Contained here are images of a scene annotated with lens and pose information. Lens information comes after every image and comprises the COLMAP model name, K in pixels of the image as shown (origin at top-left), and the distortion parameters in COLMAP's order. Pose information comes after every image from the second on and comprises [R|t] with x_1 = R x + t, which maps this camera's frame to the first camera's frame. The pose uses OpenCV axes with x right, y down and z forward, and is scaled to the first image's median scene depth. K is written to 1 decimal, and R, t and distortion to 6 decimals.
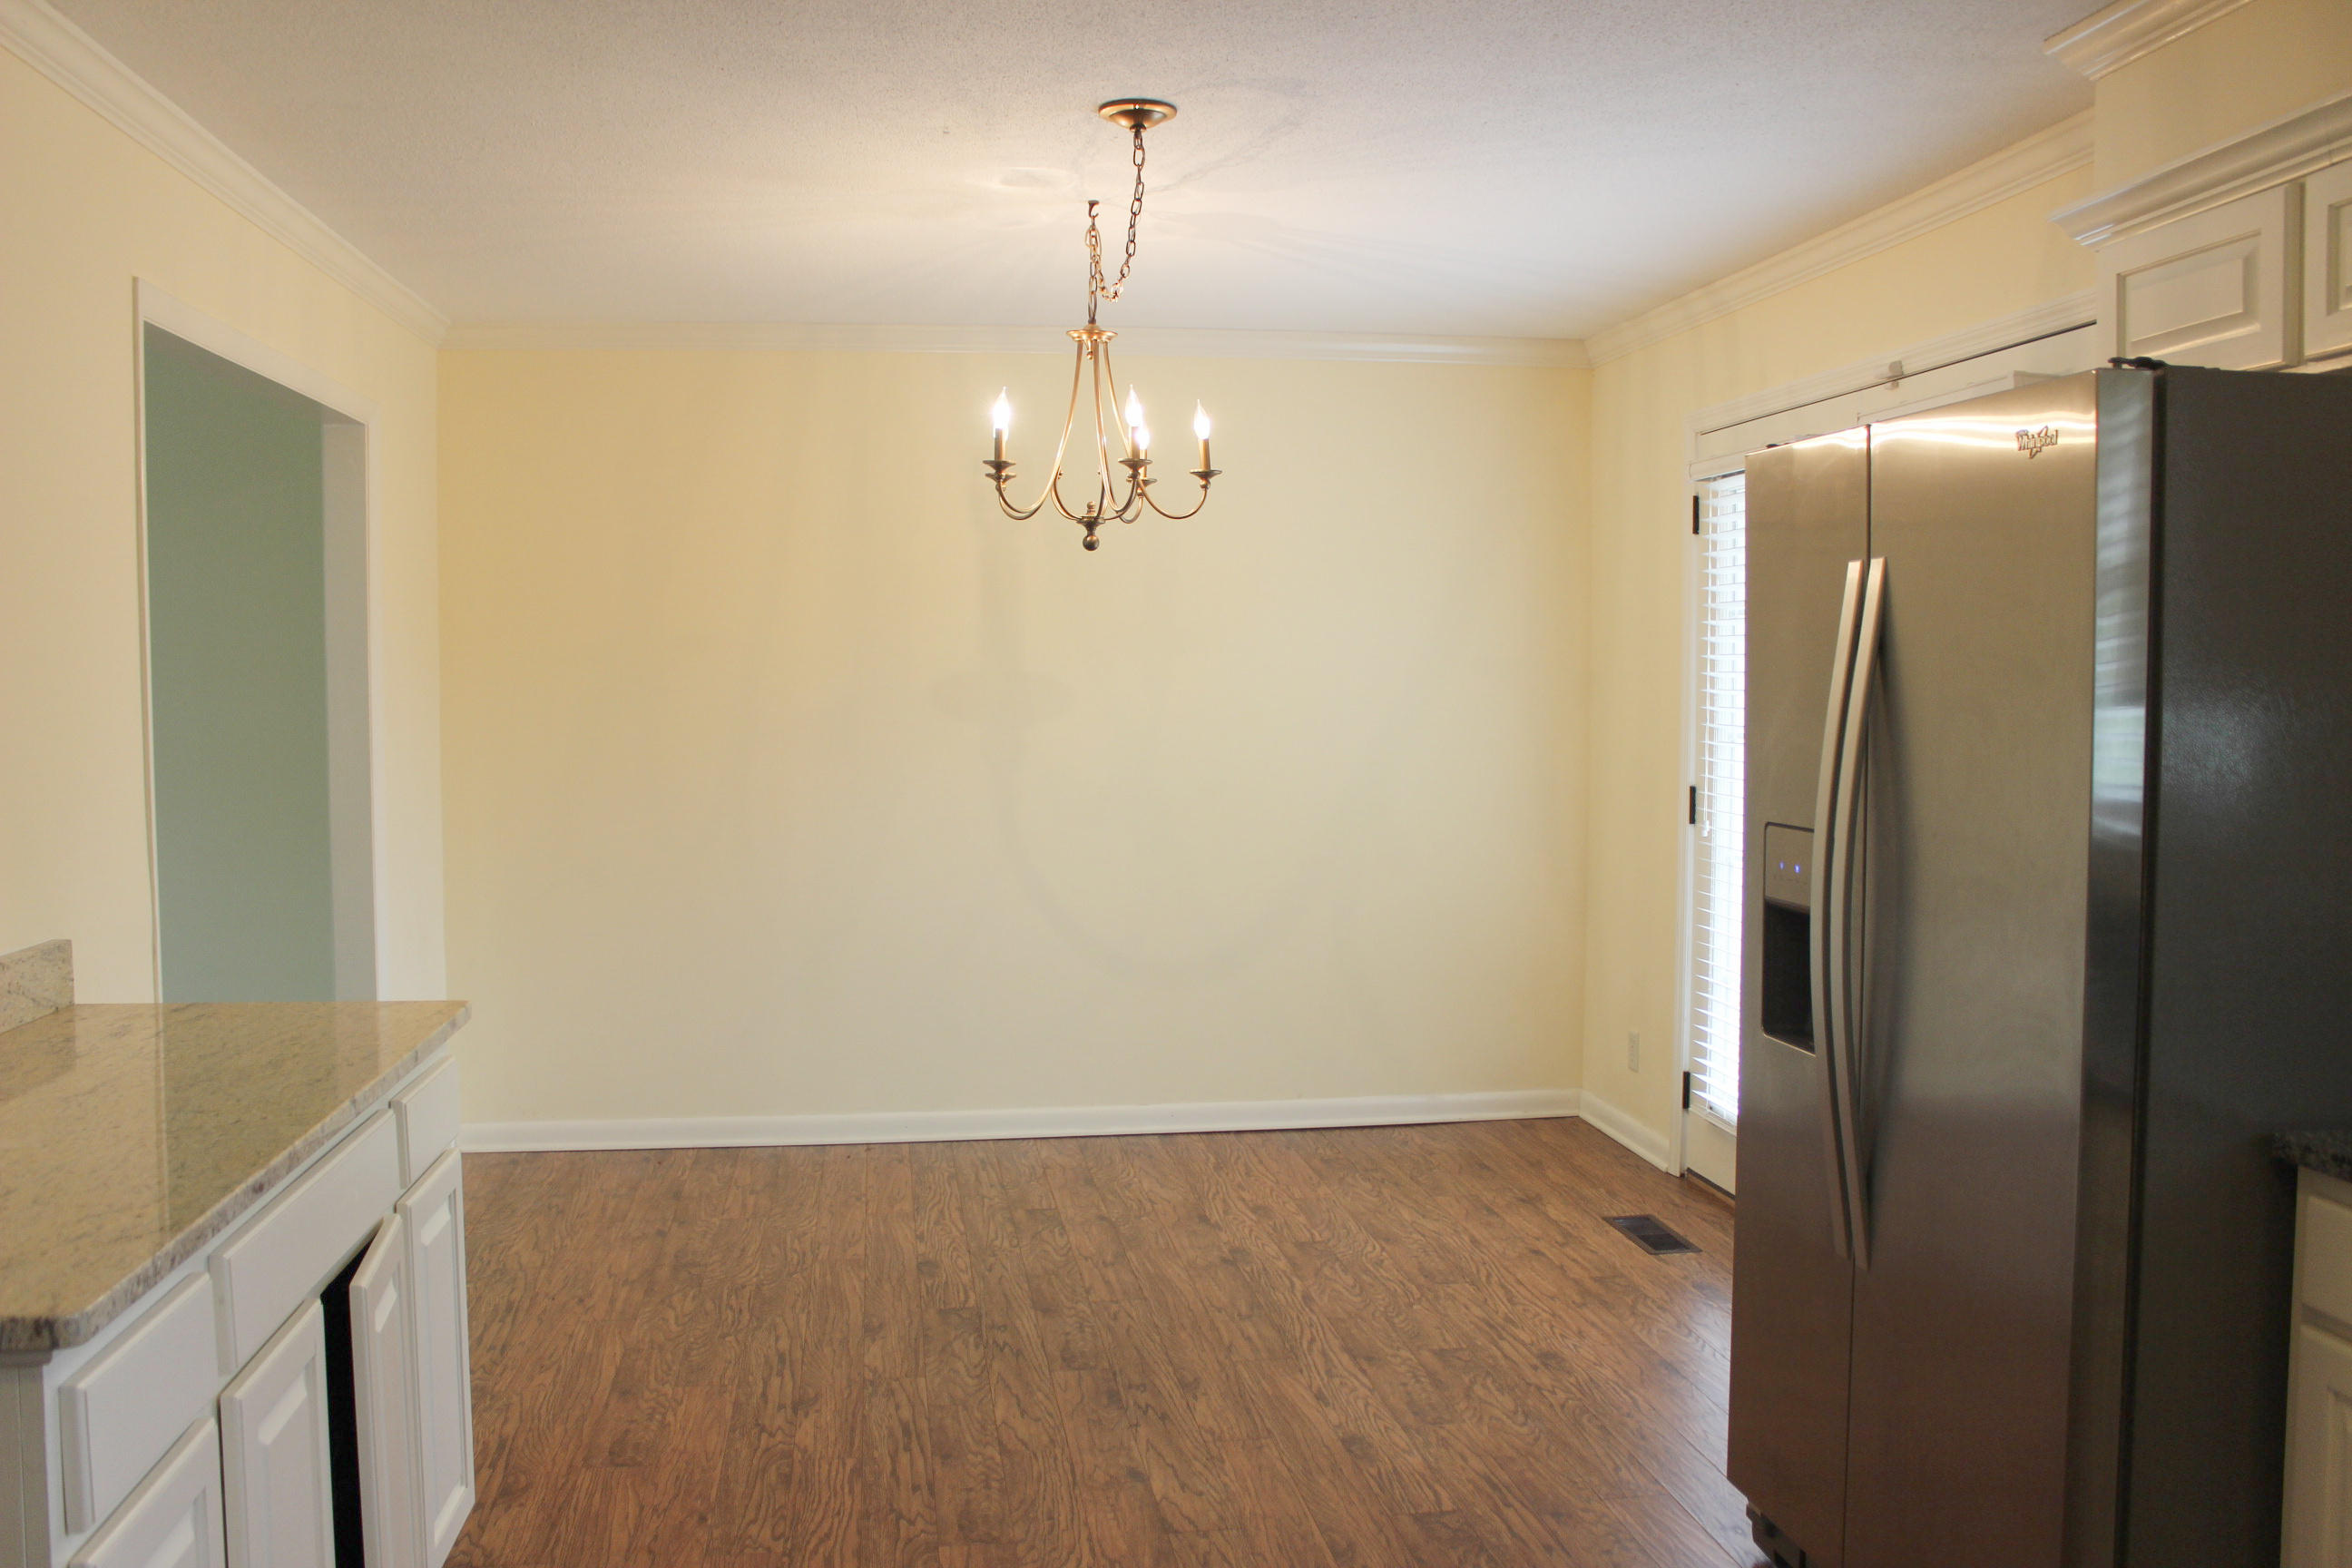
lens RADIAL K [[2035.6, 0, 1166.2], [0, 2035.6, 779.1], [0, 0, 1]] dist [-0.122888, 0.044674]
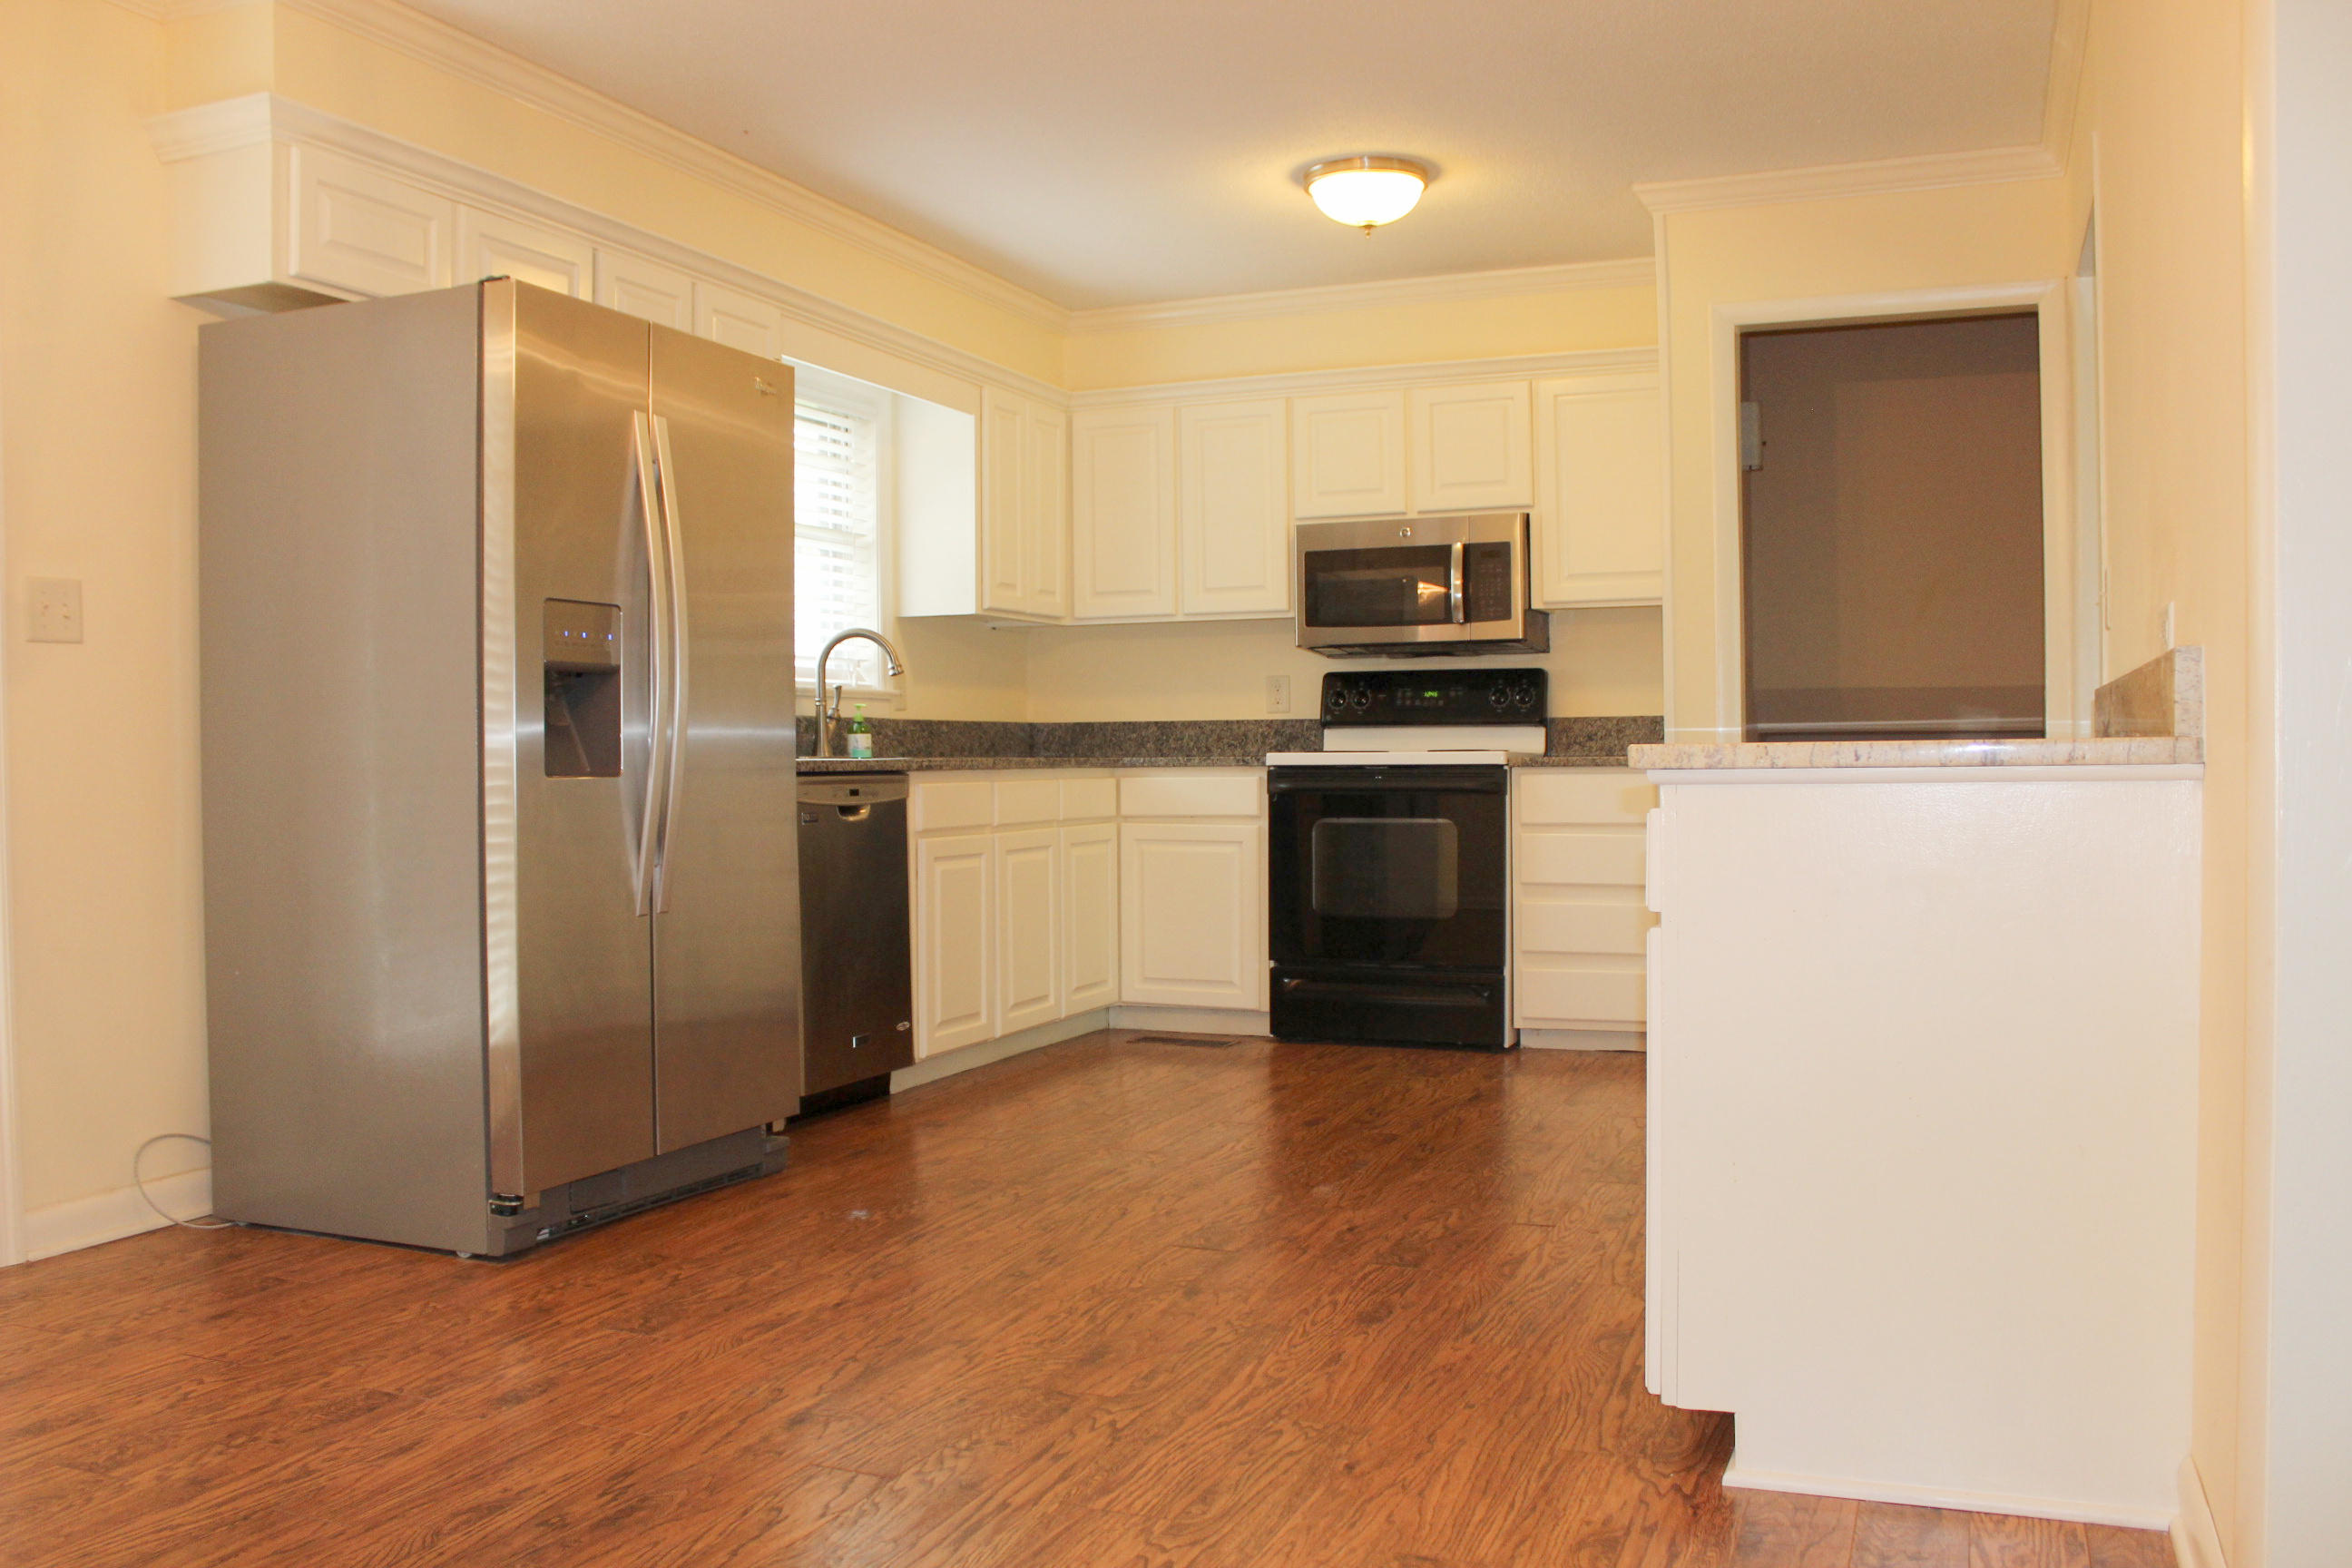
lens RADIAL K [[2035.6, 0, 1167.8], [0, 2035.6, 787.9], [0, 0, 1]] dist [-0.122888, 0.044674]
pose [[-0.867991, 0.006250, 0.496541, -0.523265], [0.039794, 0.997580, 0.057007, 0.068426], [-0.494983, 0.069241, -0.866139, 1.590406]]
